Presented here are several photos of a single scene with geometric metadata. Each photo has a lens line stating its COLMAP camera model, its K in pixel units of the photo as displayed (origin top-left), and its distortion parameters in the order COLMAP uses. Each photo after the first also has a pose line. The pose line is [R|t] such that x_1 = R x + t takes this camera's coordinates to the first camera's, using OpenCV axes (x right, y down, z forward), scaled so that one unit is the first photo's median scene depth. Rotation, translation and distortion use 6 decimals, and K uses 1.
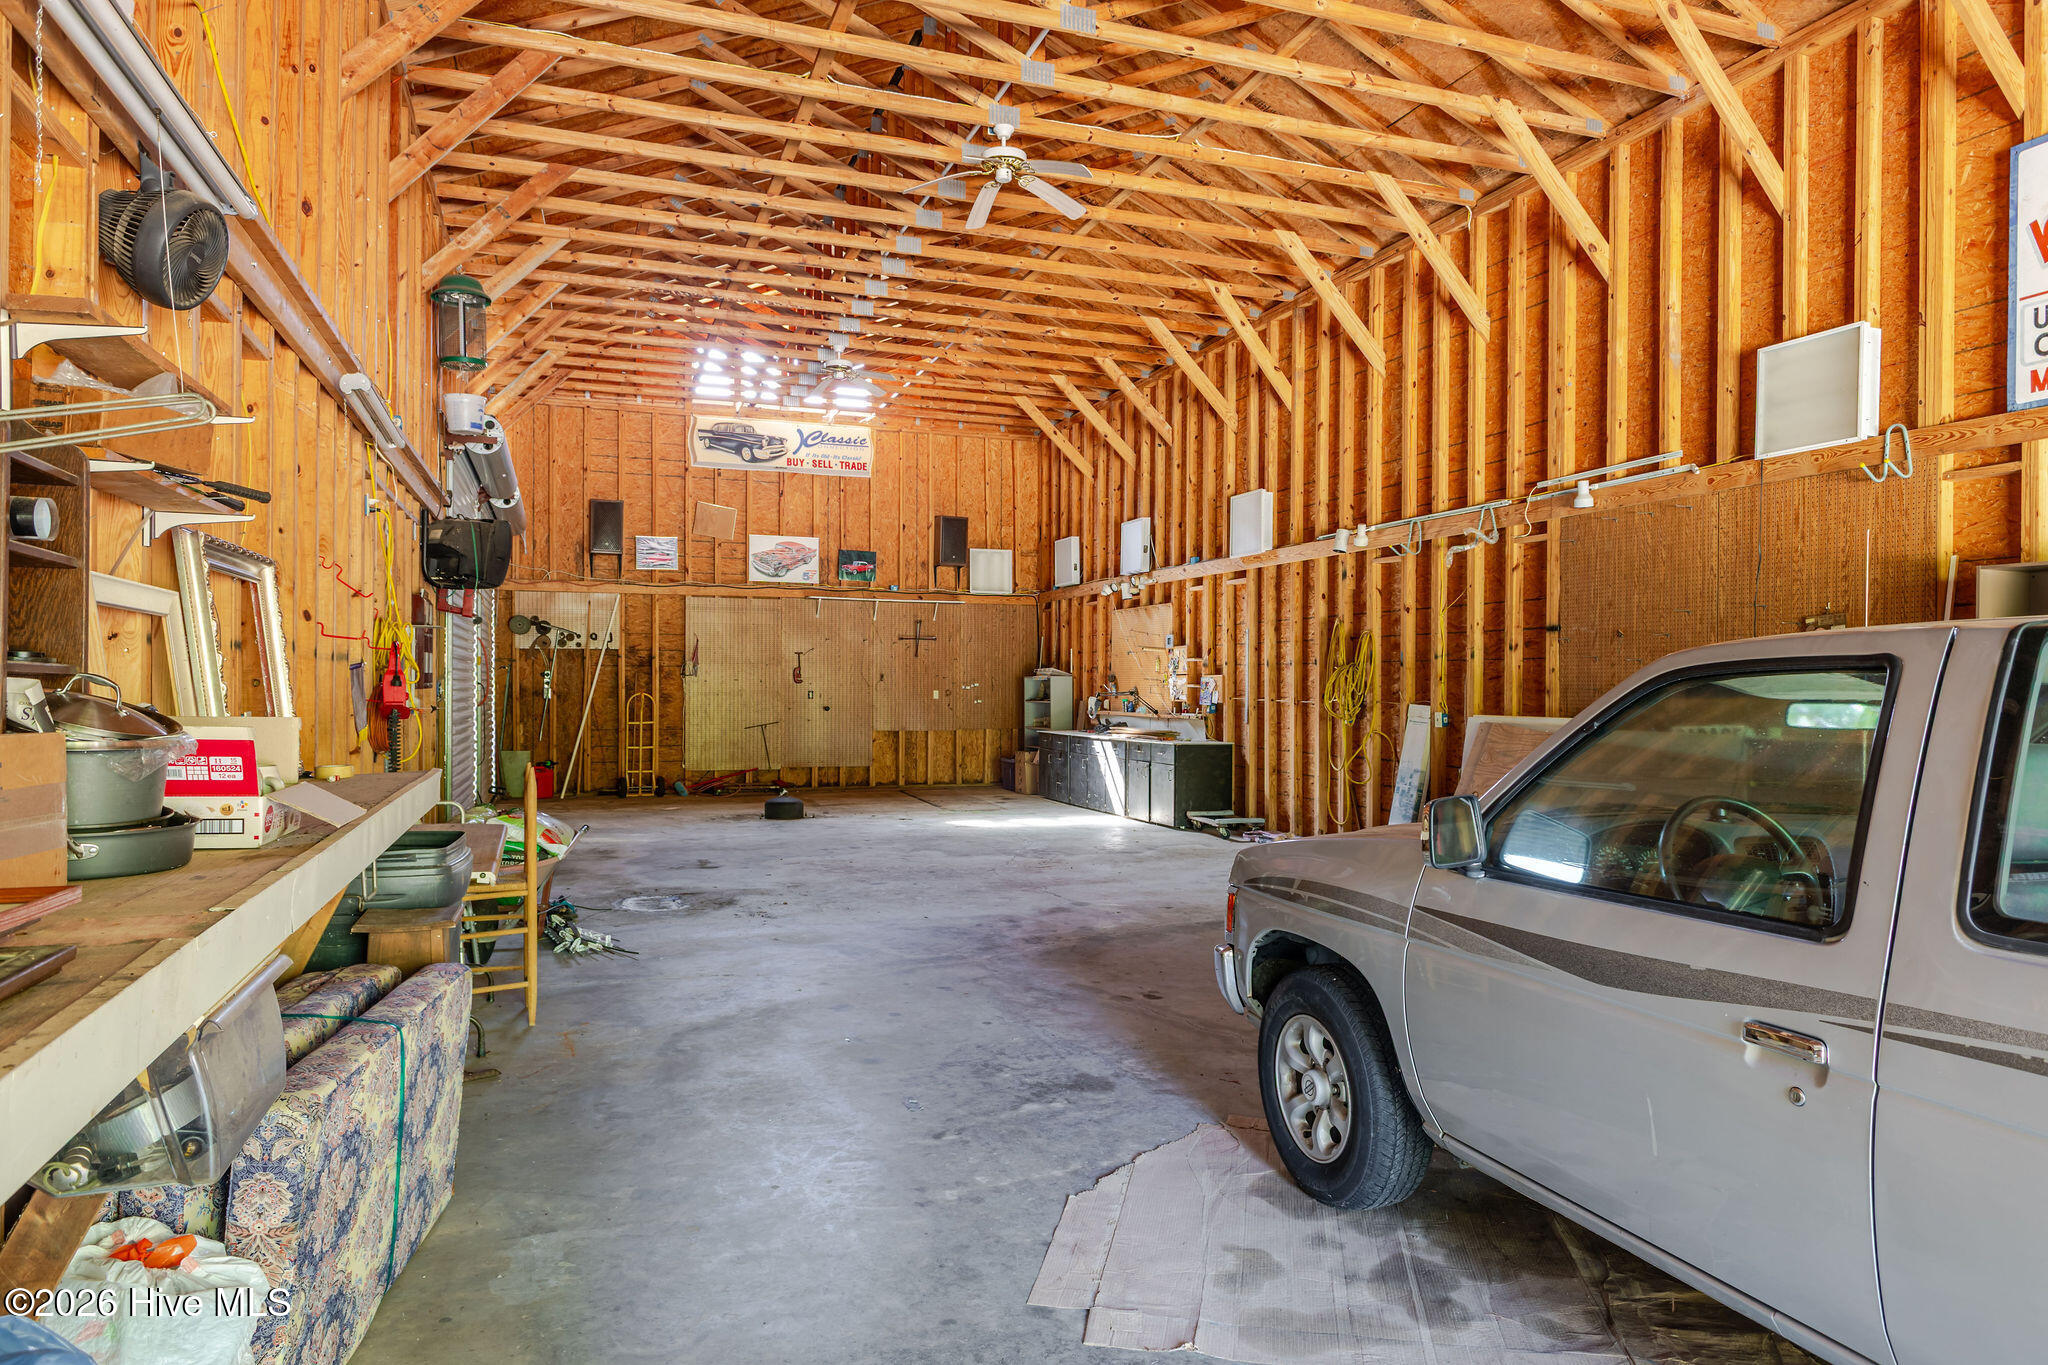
lens RADIAL K [[1222.9, 0, 1014.7], [0, 1222.9, 711.6], [0, 0, 1]] dist [-0.000785, -0.002346]
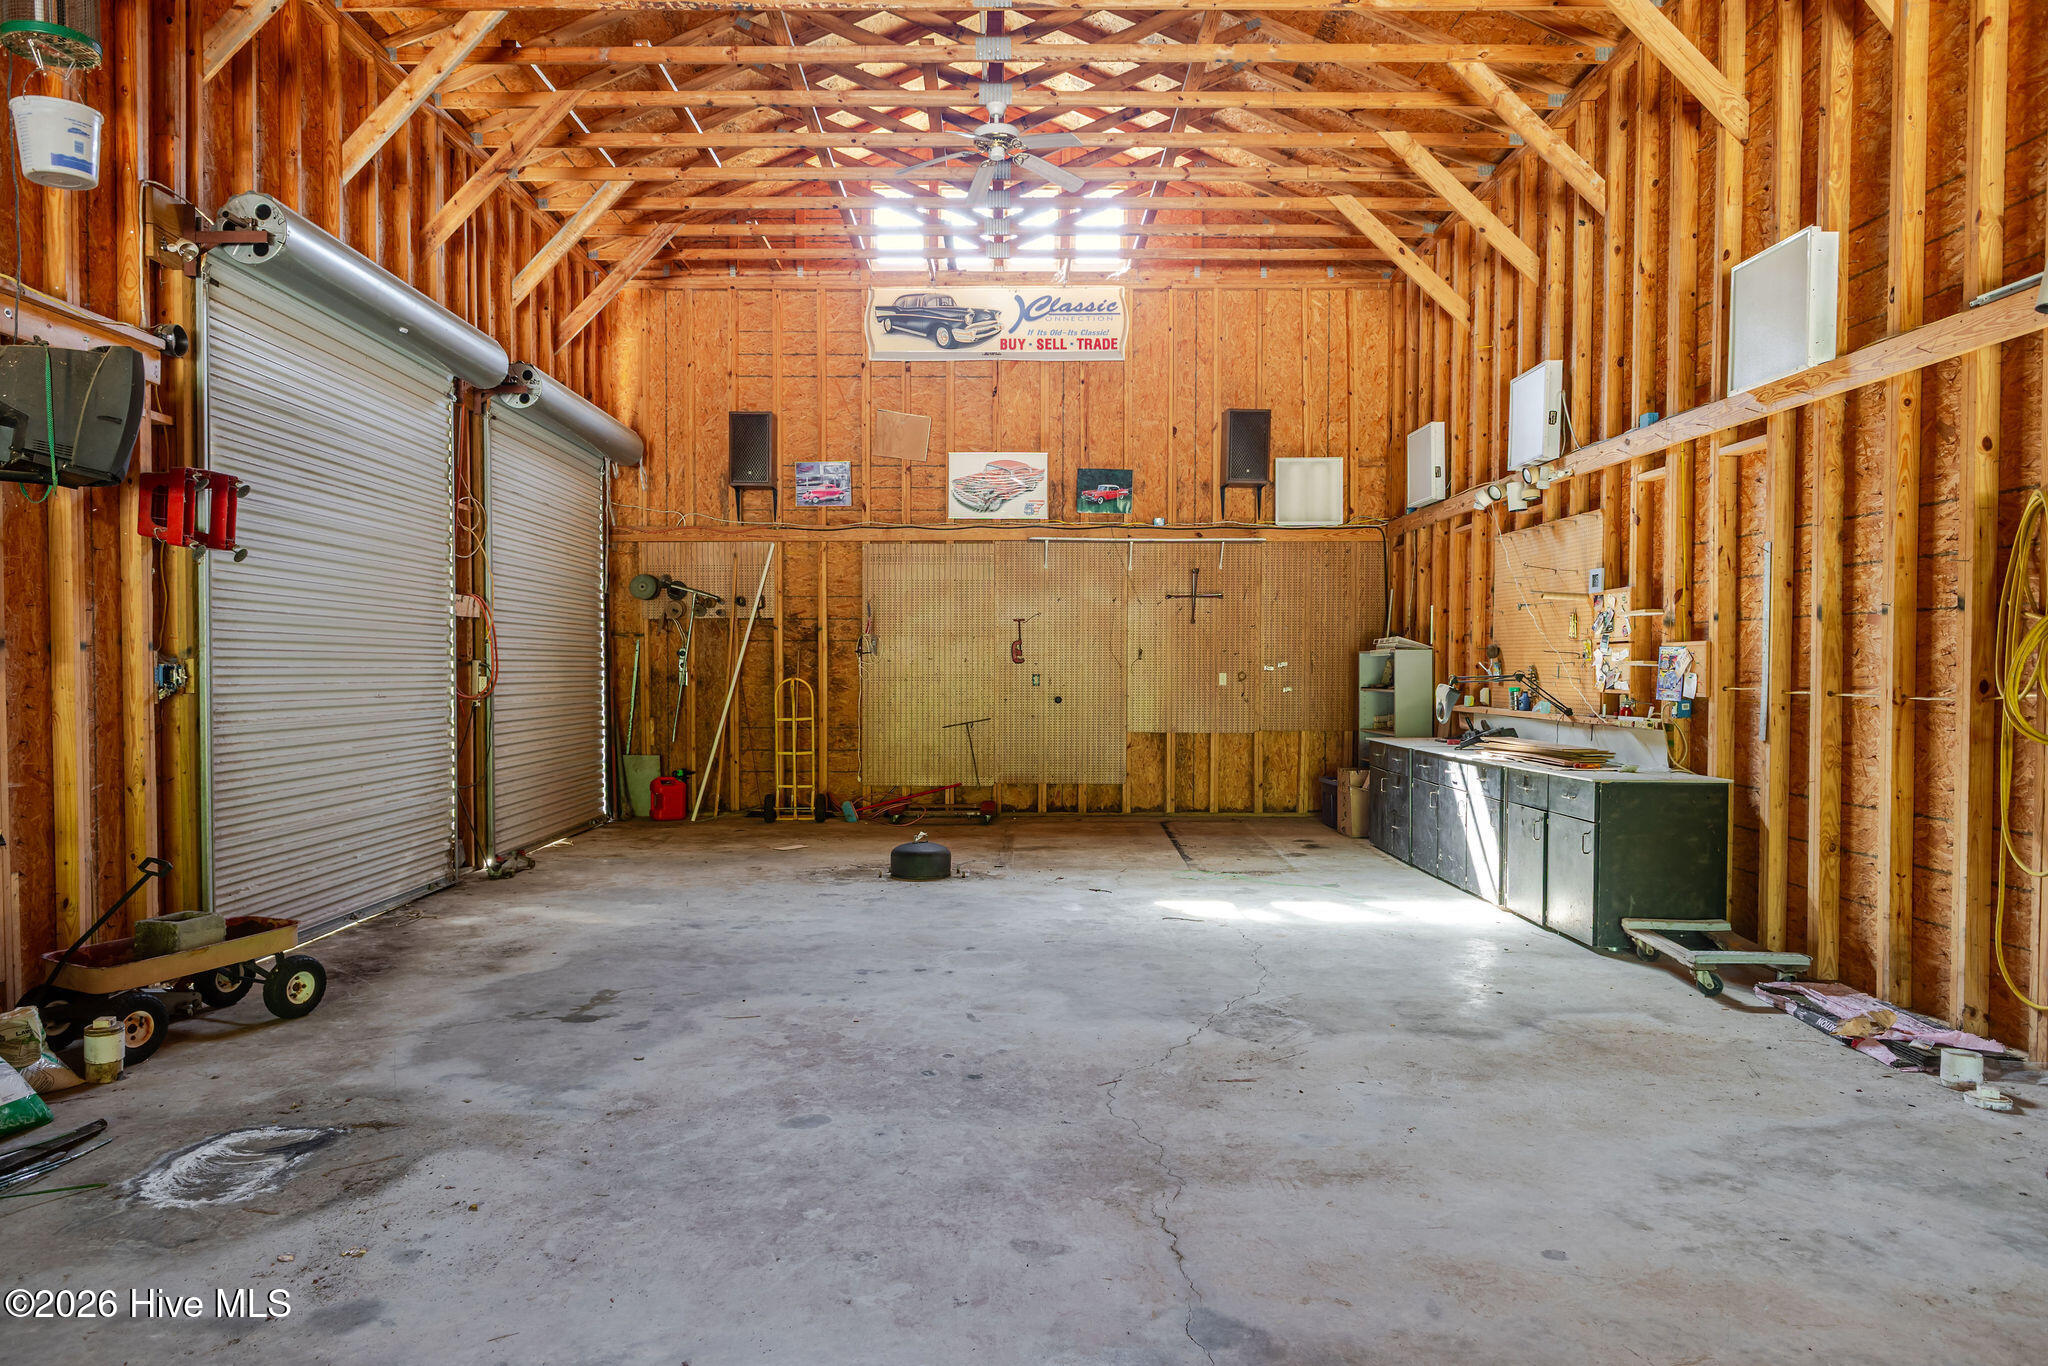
lens RADIAL K [[1222.9, 0, 1014.7], [0, 1222.9, 712.1], [0, 0, 1]] dist [-0.000785, -0.002346]
pose [[0.940784, 0.007902, -0.338916, 0.061017], [-0.002695, 0.999871, 0.015833, -0.006767], [0.338997, -0.013982, 0.940684, 0.361639]]
